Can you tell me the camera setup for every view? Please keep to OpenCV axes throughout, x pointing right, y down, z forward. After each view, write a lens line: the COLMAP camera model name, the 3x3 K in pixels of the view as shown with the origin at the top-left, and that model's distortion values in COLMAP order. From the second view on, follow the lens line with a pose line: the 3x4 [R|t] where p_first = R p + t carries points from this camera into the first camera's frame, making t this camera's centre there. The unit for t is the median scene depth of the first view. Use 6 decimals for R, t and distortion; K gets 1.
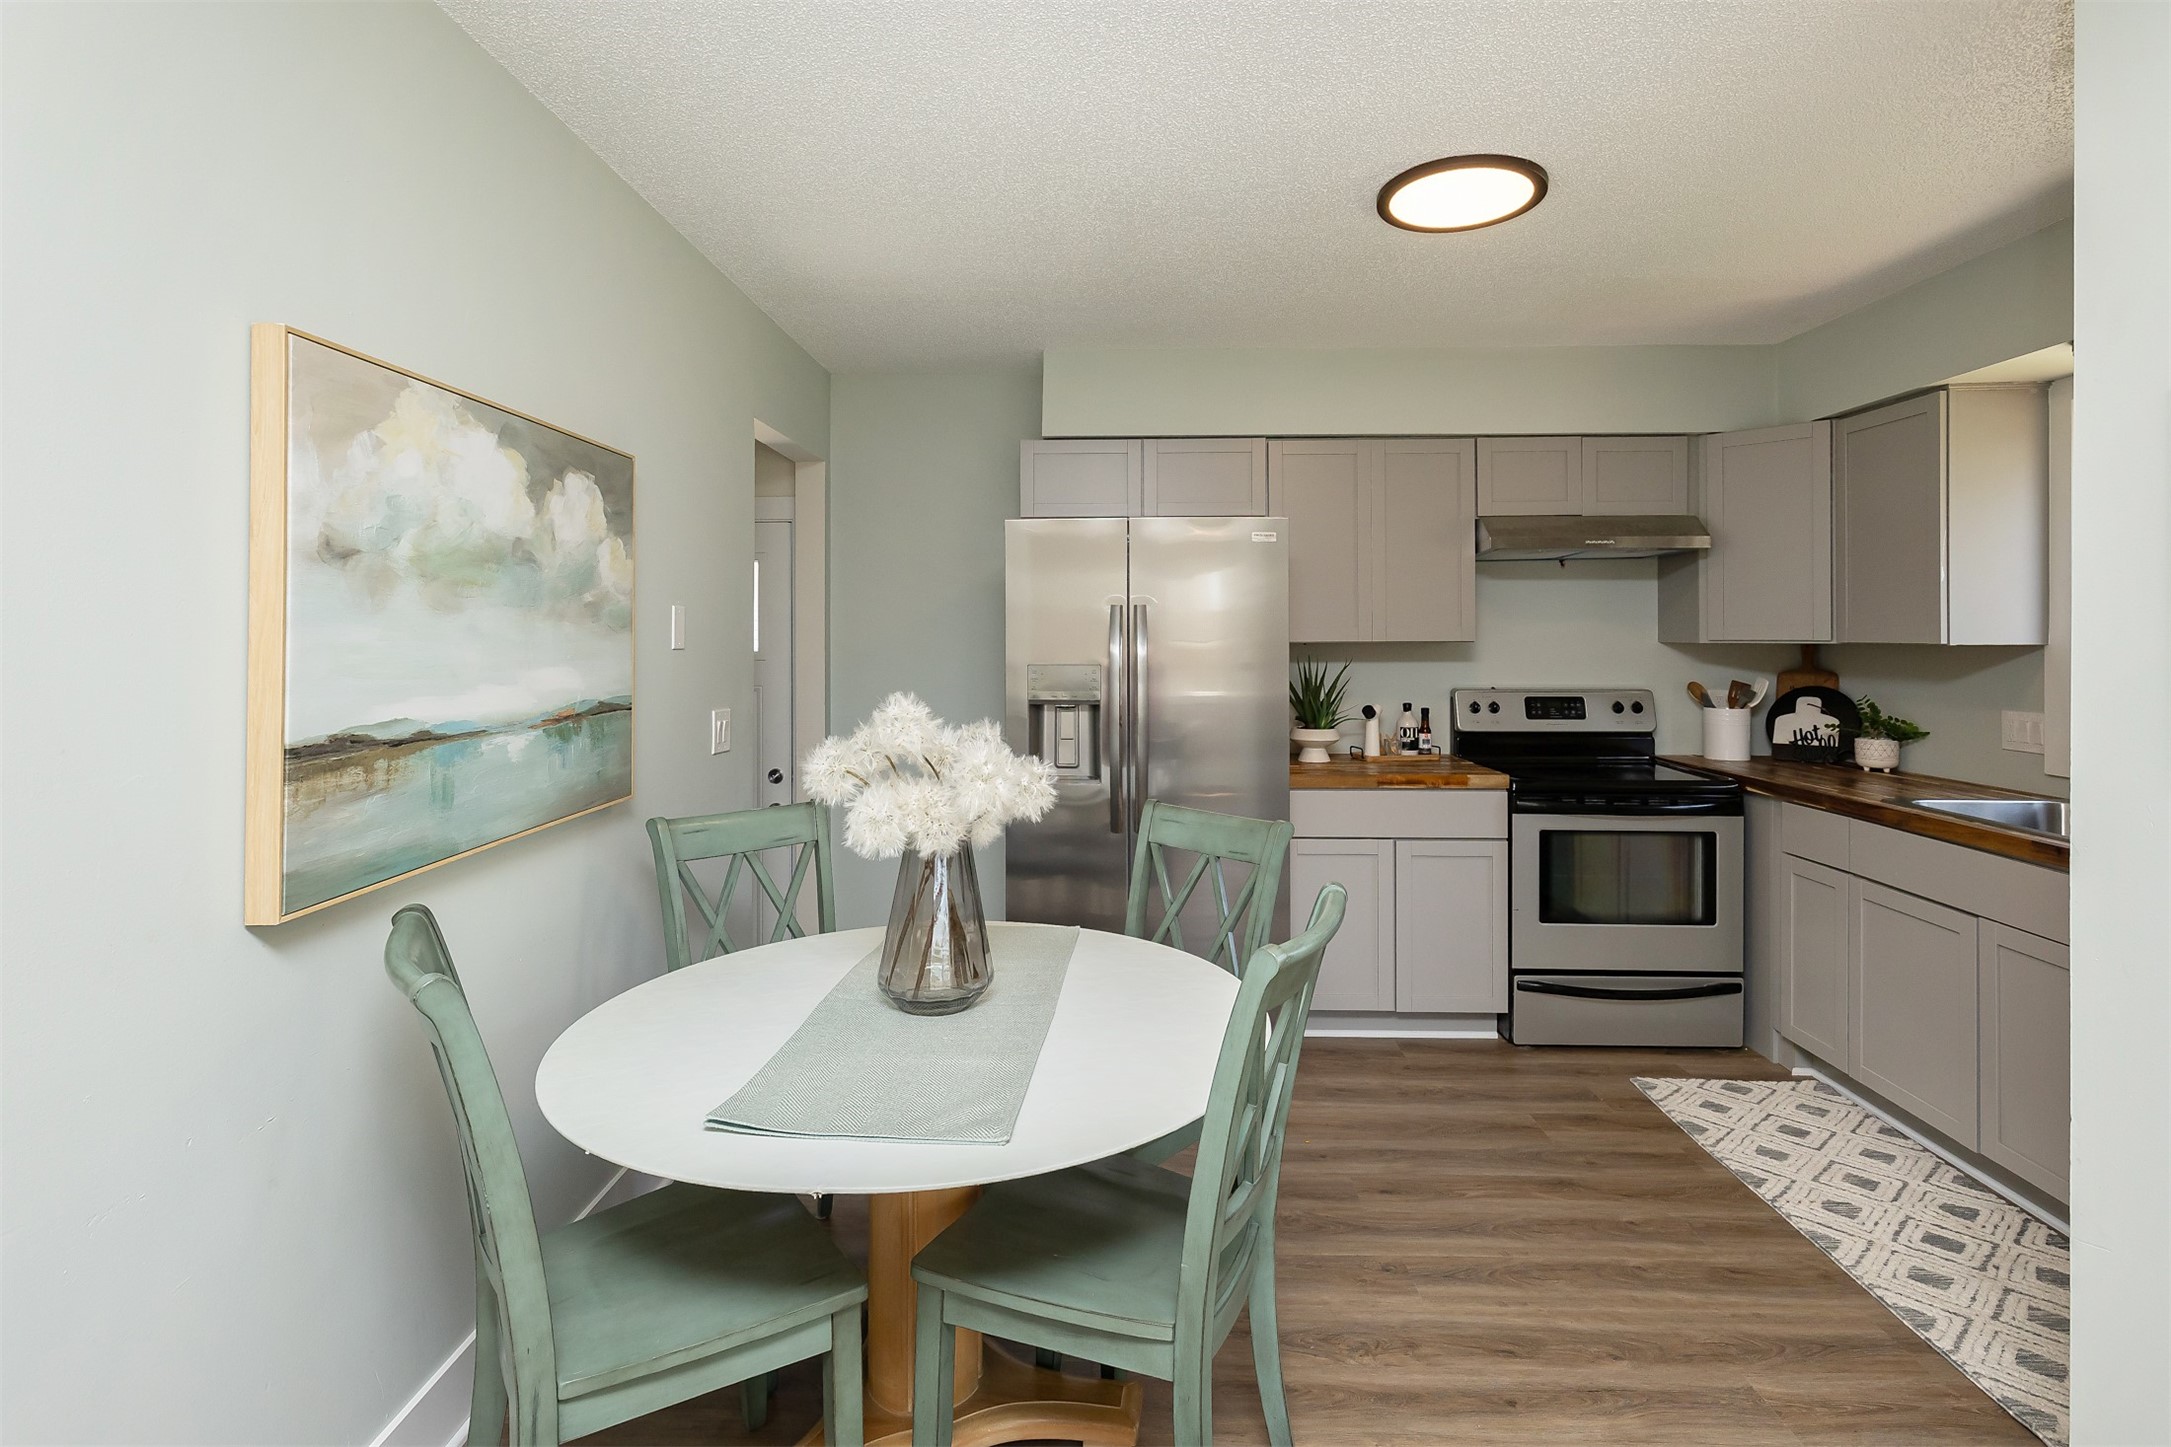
lens RADIAL K [[1069.8, 0, 1070.1], [0, 1069.8, 630.2], [0, 0, 1]] dist [0.001128, -0.000347]
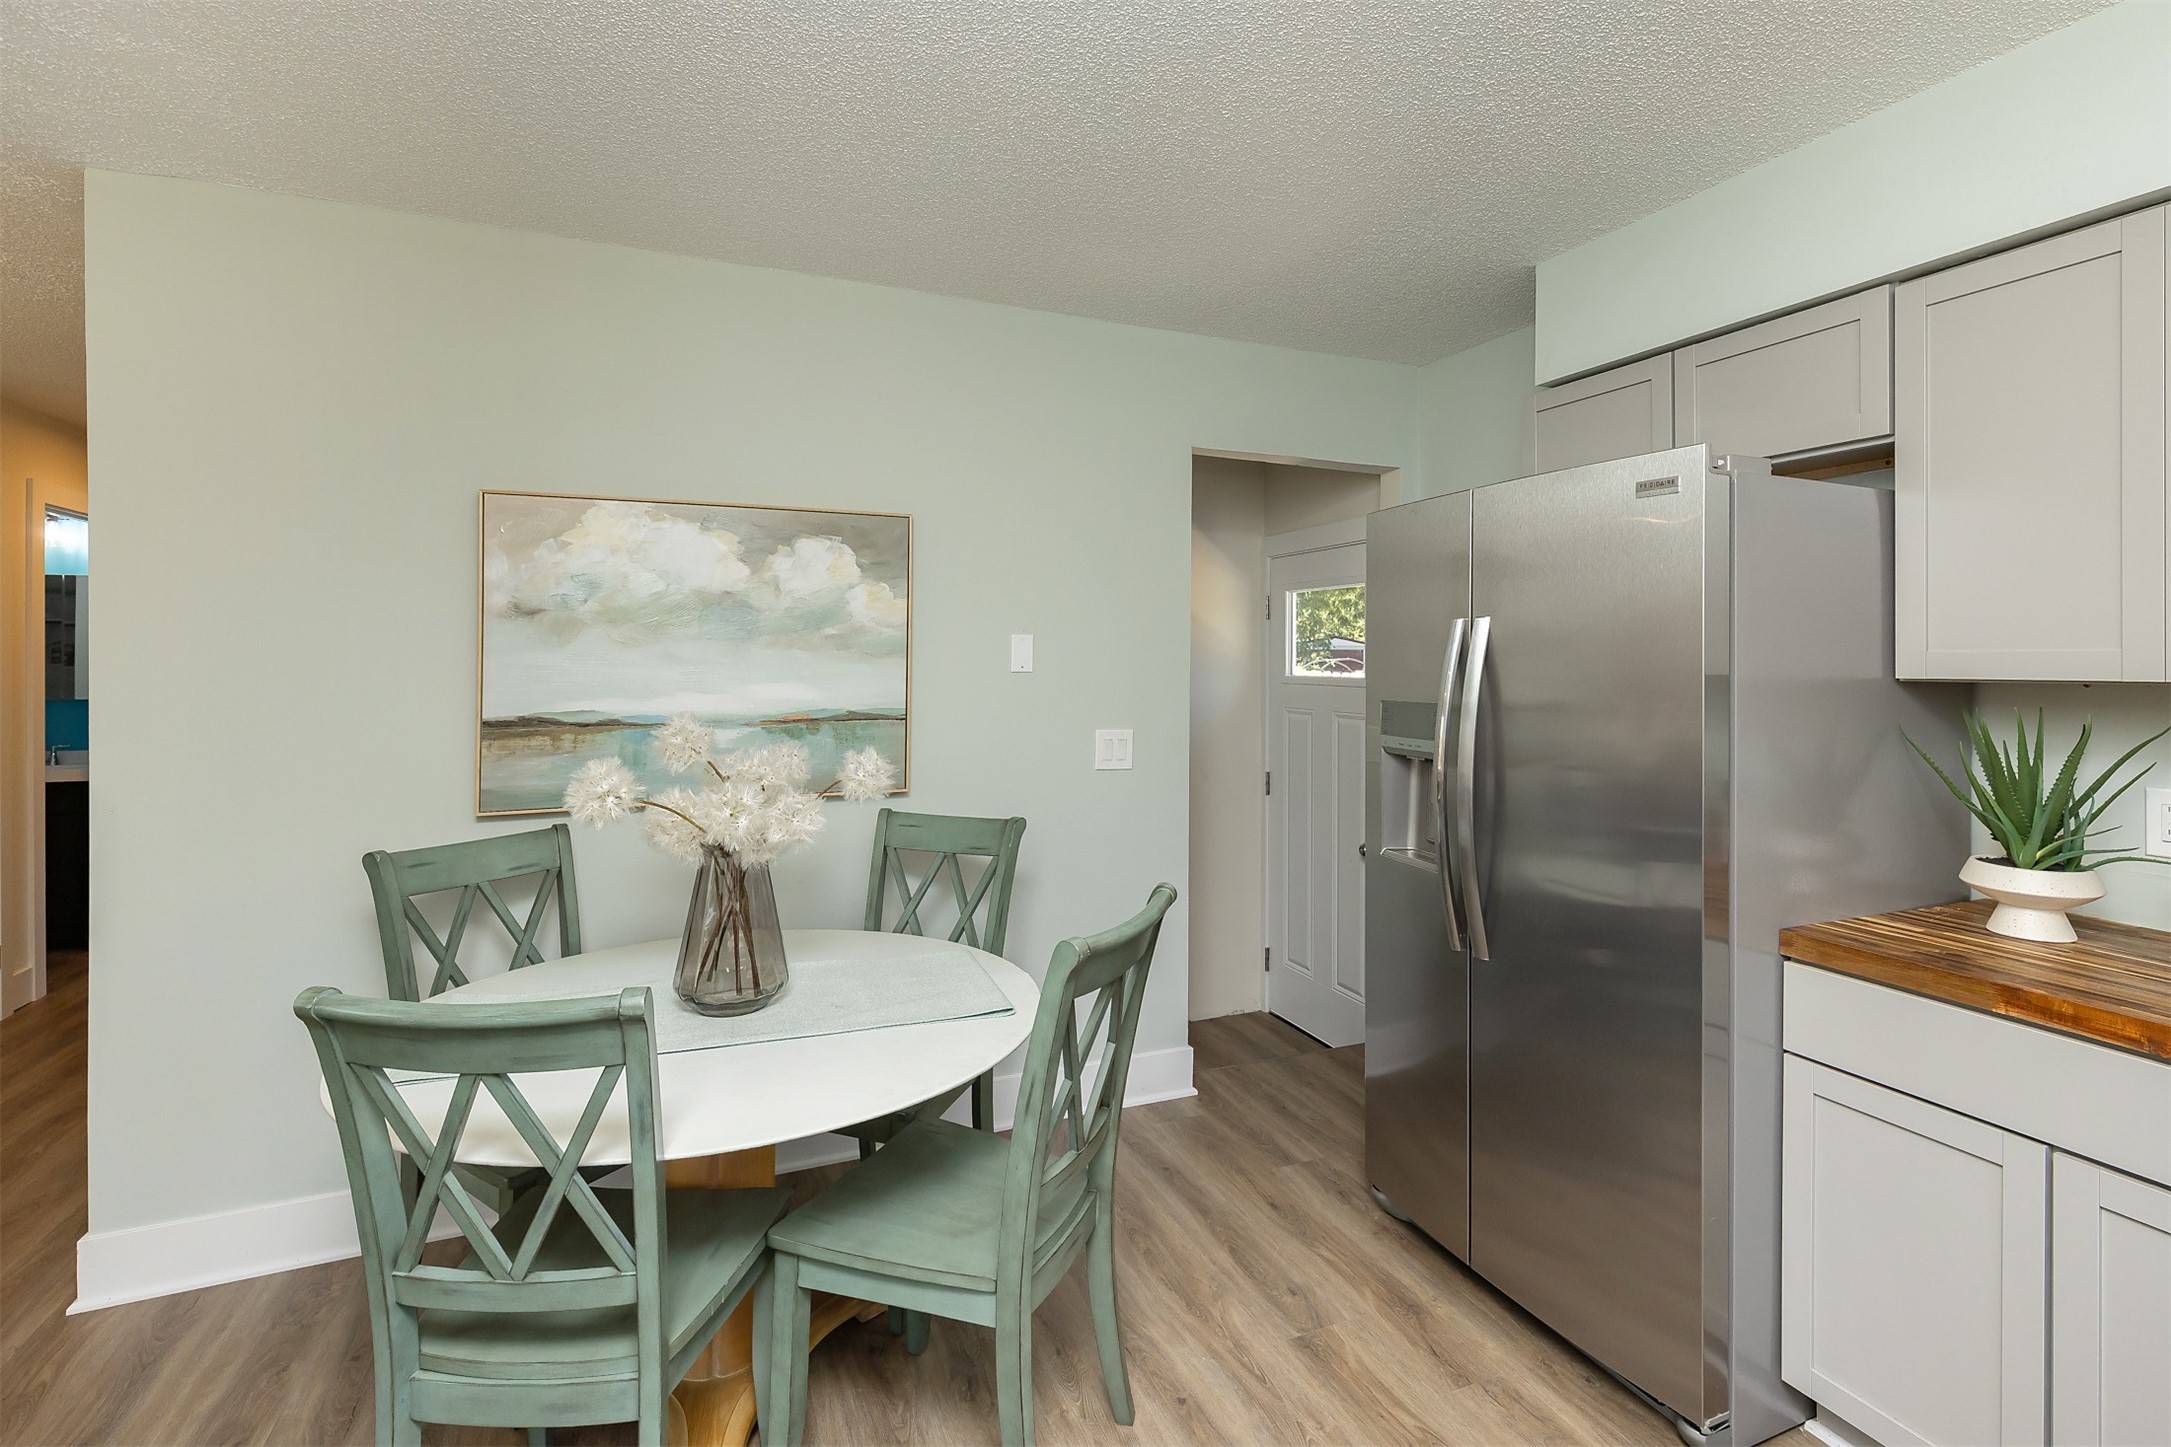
lens RADIAL K [[1013.5, 0, 1117.0], [0, 1013.5, 655.9], [0, 0, 1]] dist [0.002008, 0.000074]
pose [[0.421742, 0.001314, -0.906715, 0.499326], [0.000799, 0.999998, 0.001821, -0.001224], [0.906715, -0.001493, 0.421740, 0.482107]]
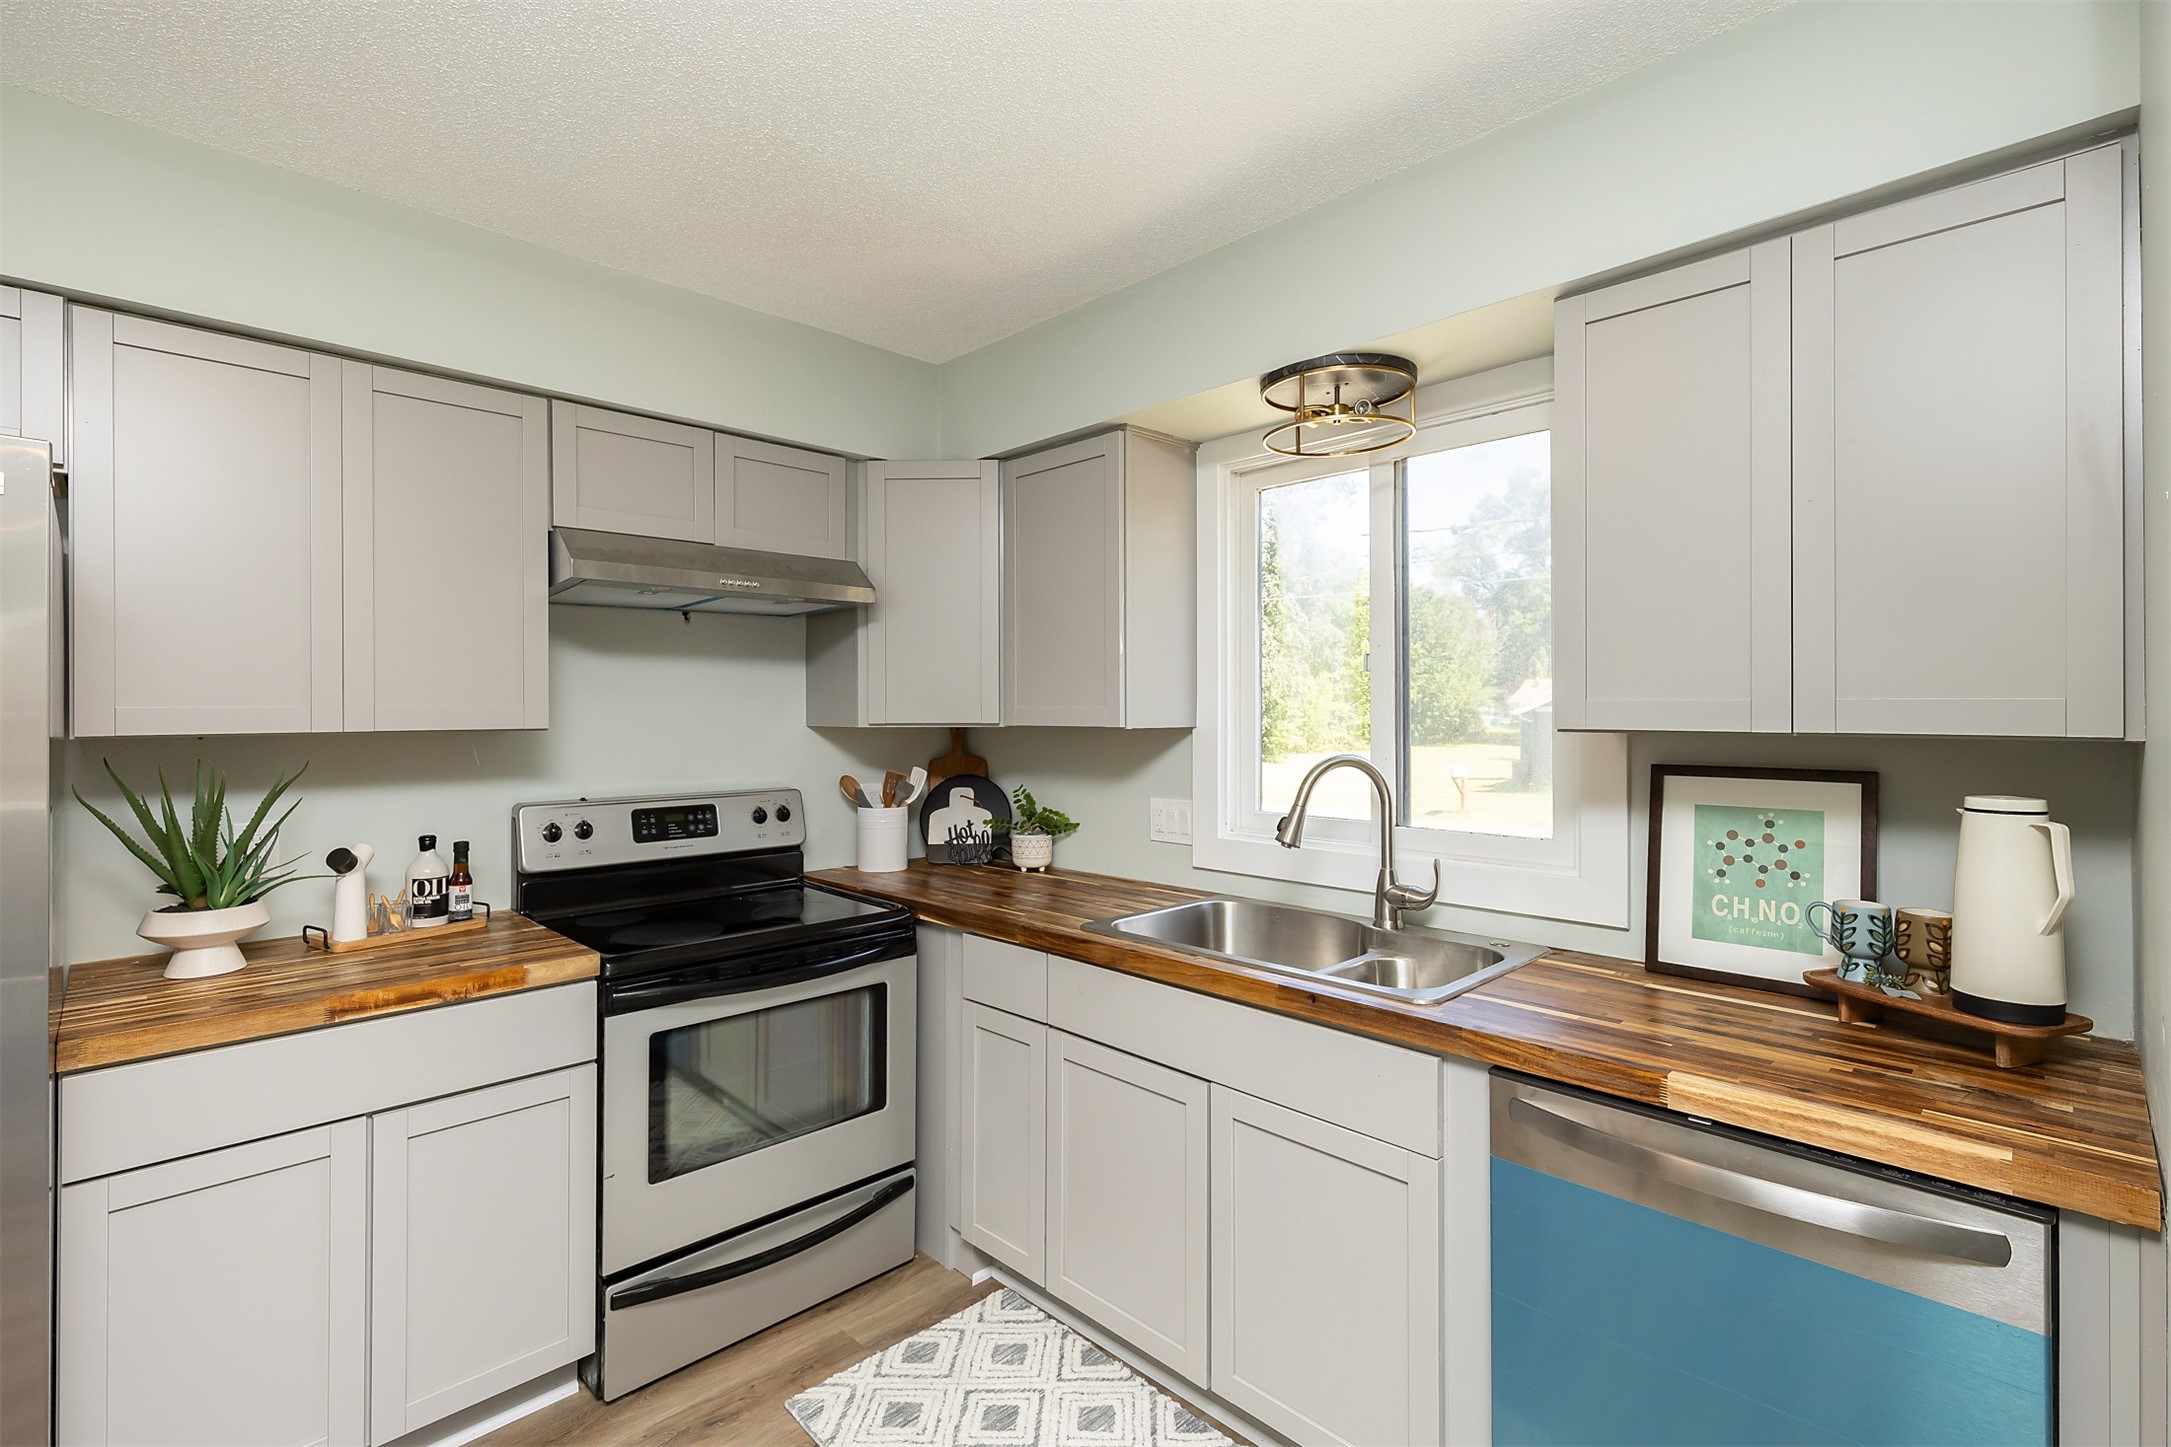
lens RADIAL K [[990.7, 0, 1065.2], [0, 990.7, 706.2], [0, 0, 1]] dist [0.012136, -0.005209]
pose [[0.699625, 0.002941, 0.714504, 0.189575], [-0.000279, 0.999993, -0.003843, -0.000917], [-0.714510, 0.002490, 0.699621, 0.412431]]
